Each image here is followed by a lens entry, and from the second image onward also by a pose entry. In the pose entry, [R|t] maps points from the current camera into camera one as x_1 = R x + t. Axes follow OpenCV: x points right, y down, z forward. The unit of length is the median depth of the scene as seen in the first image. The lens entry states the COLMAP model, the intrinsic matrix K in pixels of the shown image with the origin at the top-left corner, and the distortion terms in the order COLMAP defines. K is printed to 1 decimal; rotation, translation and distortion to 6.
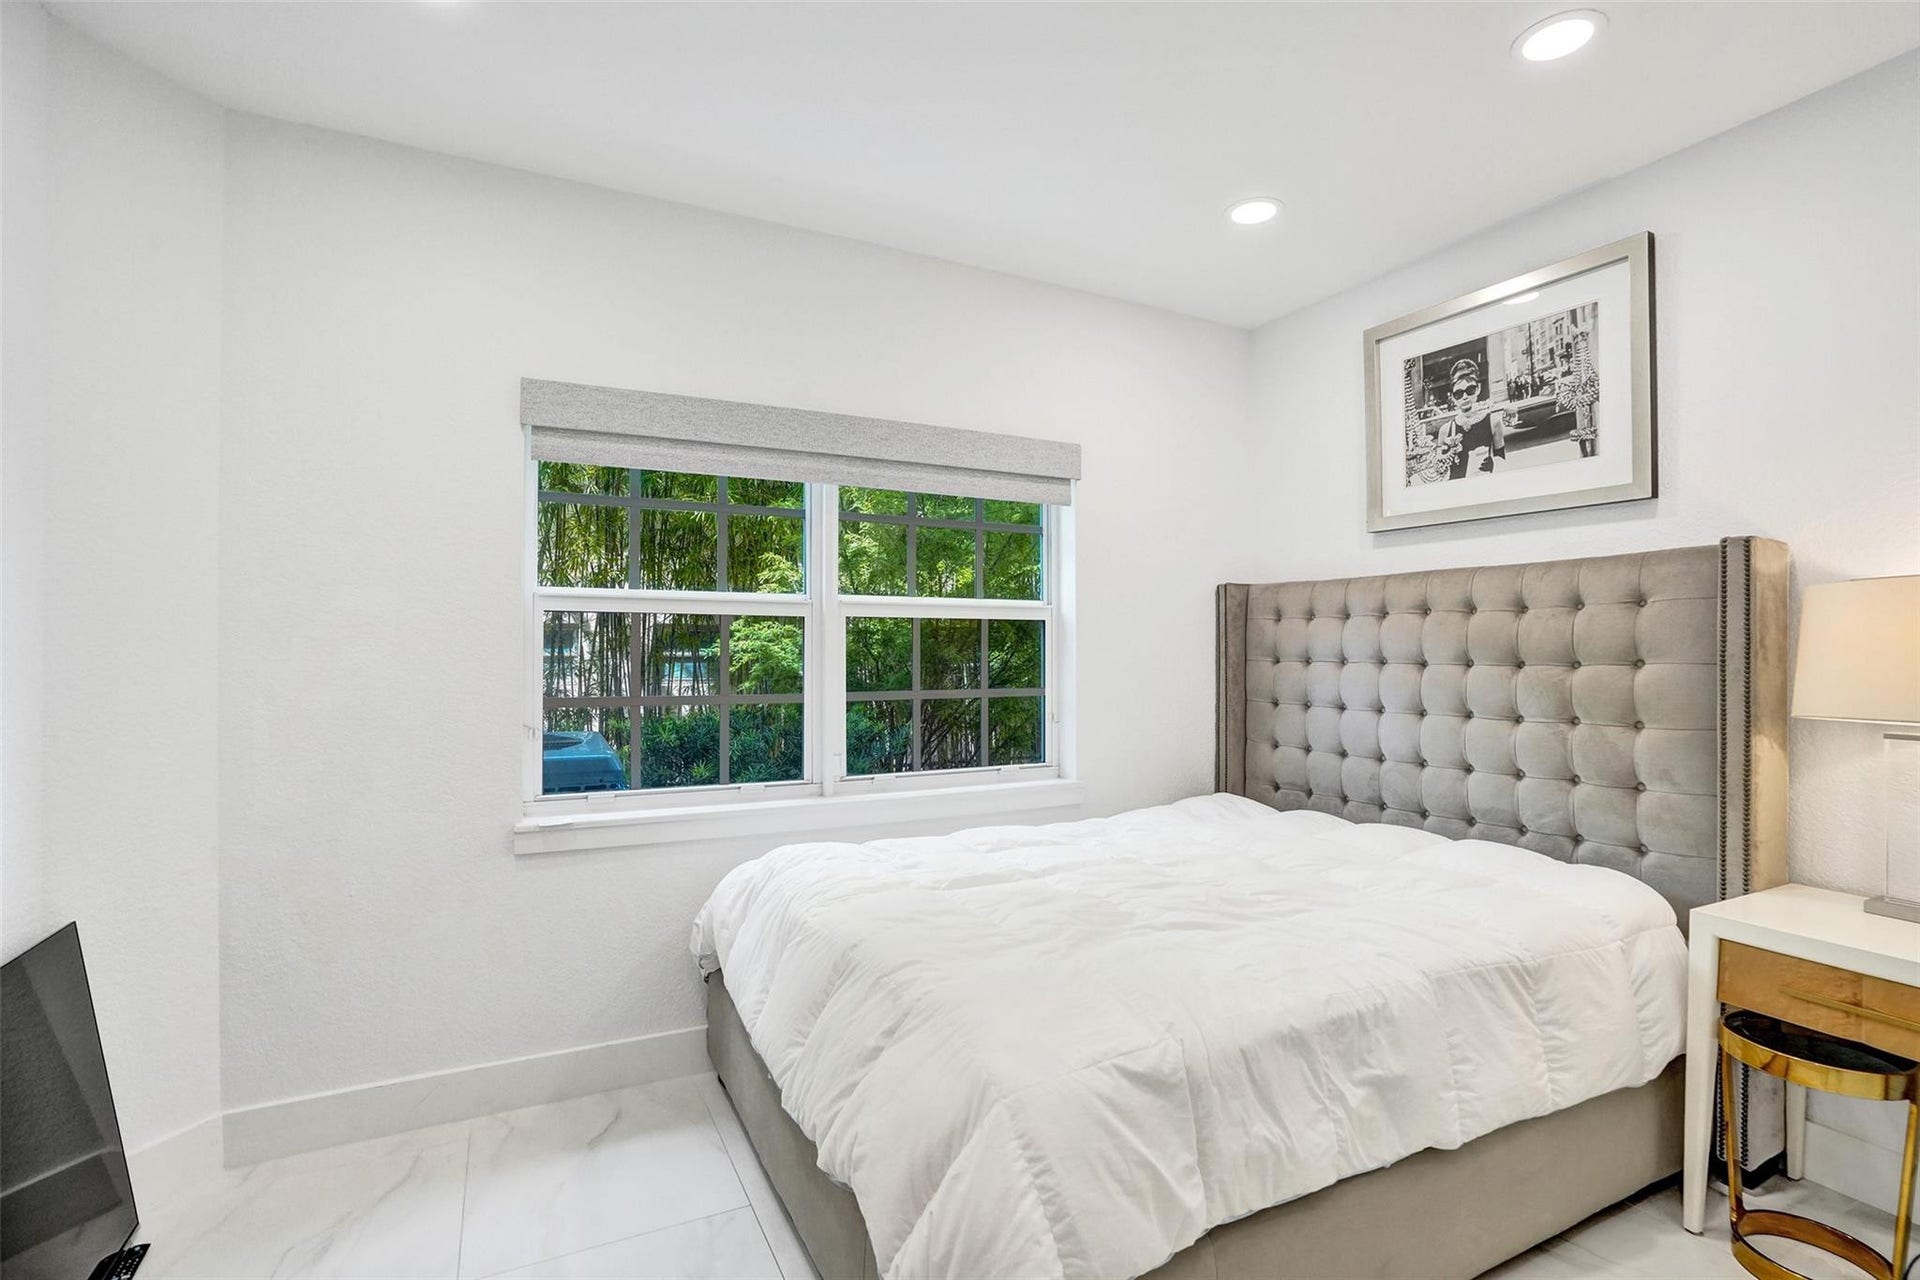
lens RADIAL K [[925.5, 0, 959.4], [0, 925.5, 656.8], [0, 0, 1]] dist [-0.001526, 0.000447]
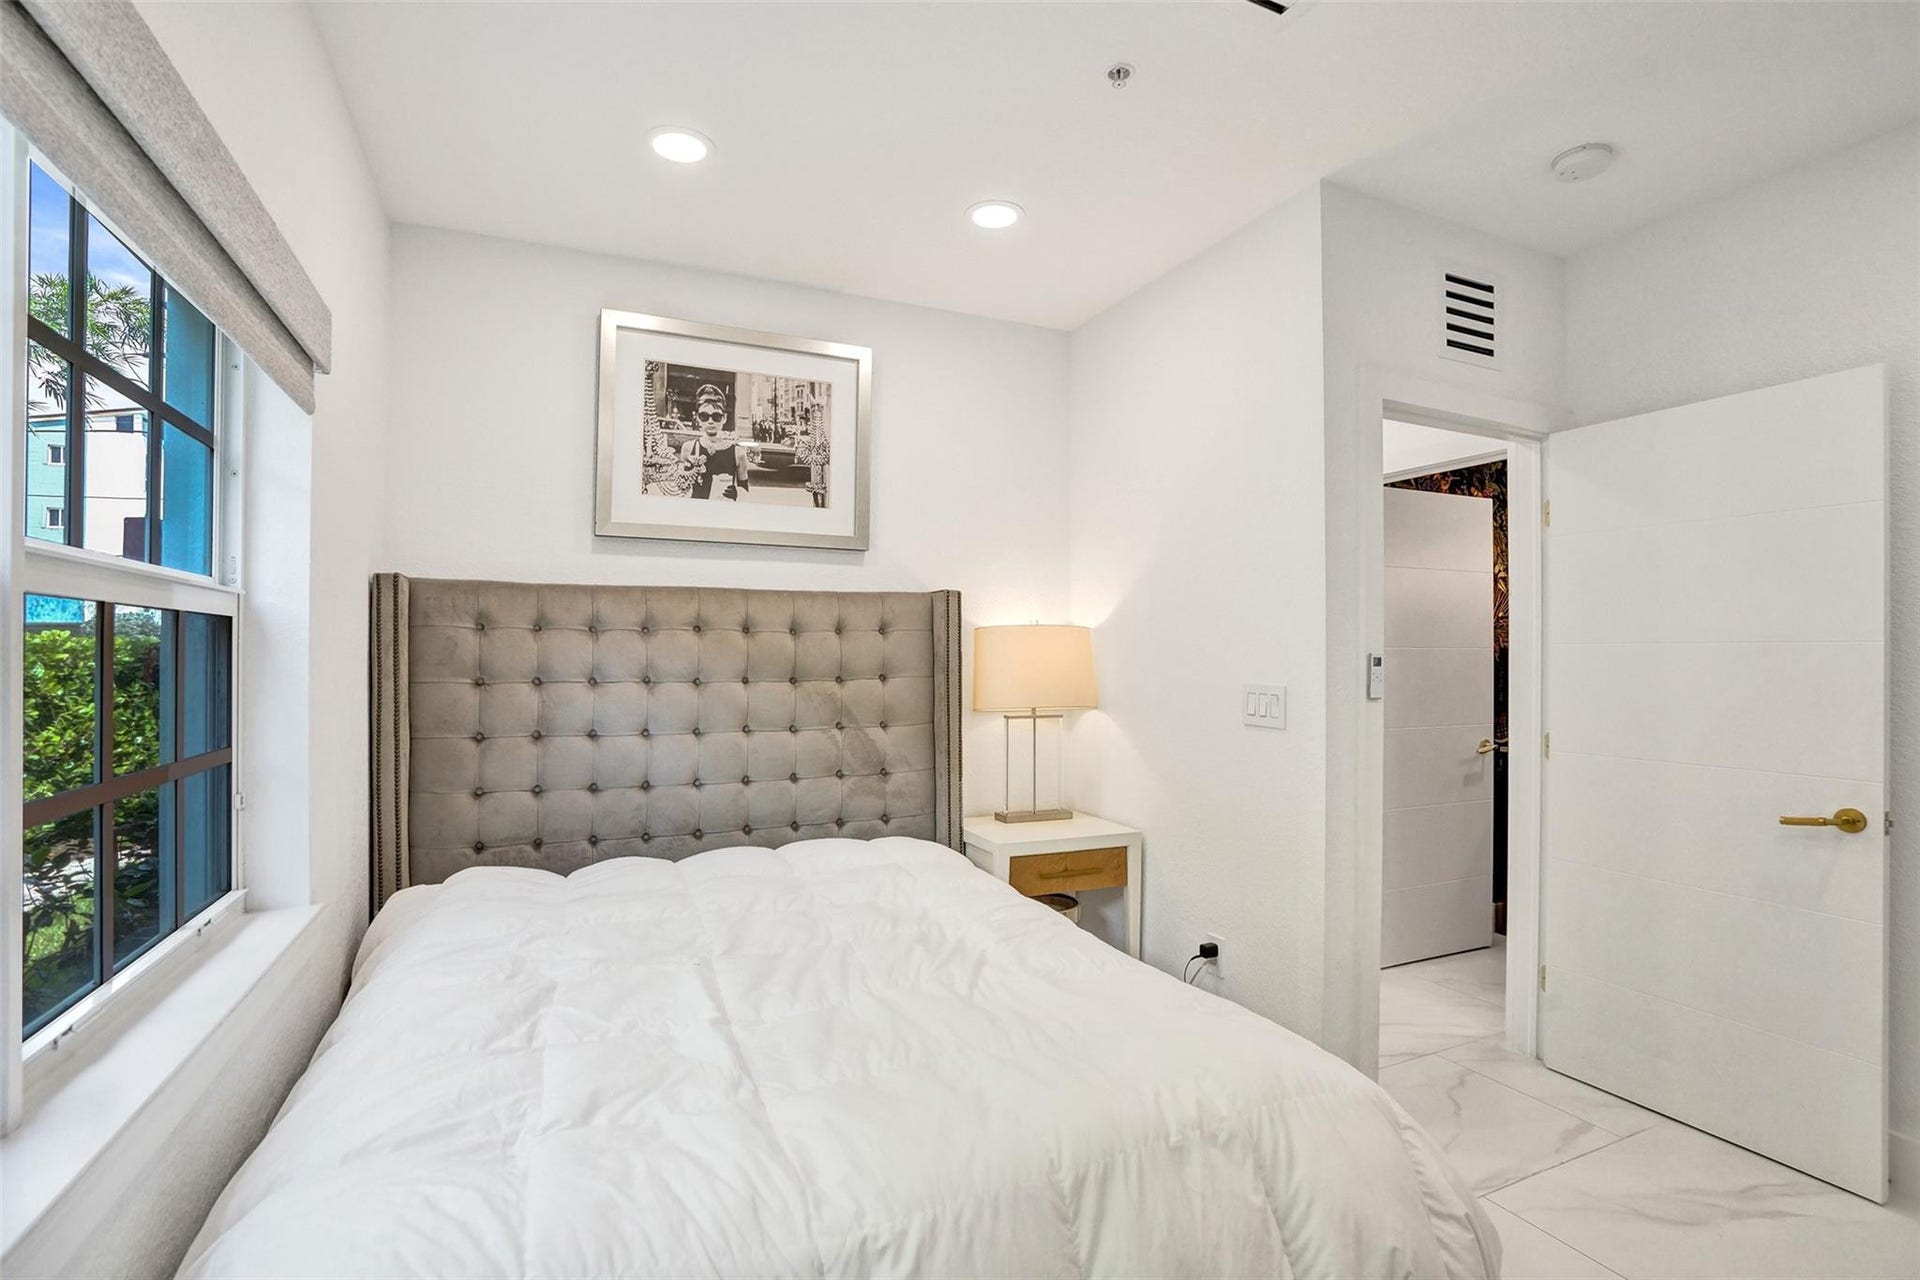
lens RADIAL K [[925.5, 0, 959.4], [0, 925.5, 656.8], [0, 0, 1]] dist [-0.001526, 0.000447]
pose [[0.062588, -0.001924, 0.998038, -0.474071], [0.007471, 0.999971, 0.001459, -0.018798], [-0.998011, 0.007365, 0.062601, 0.674616]]
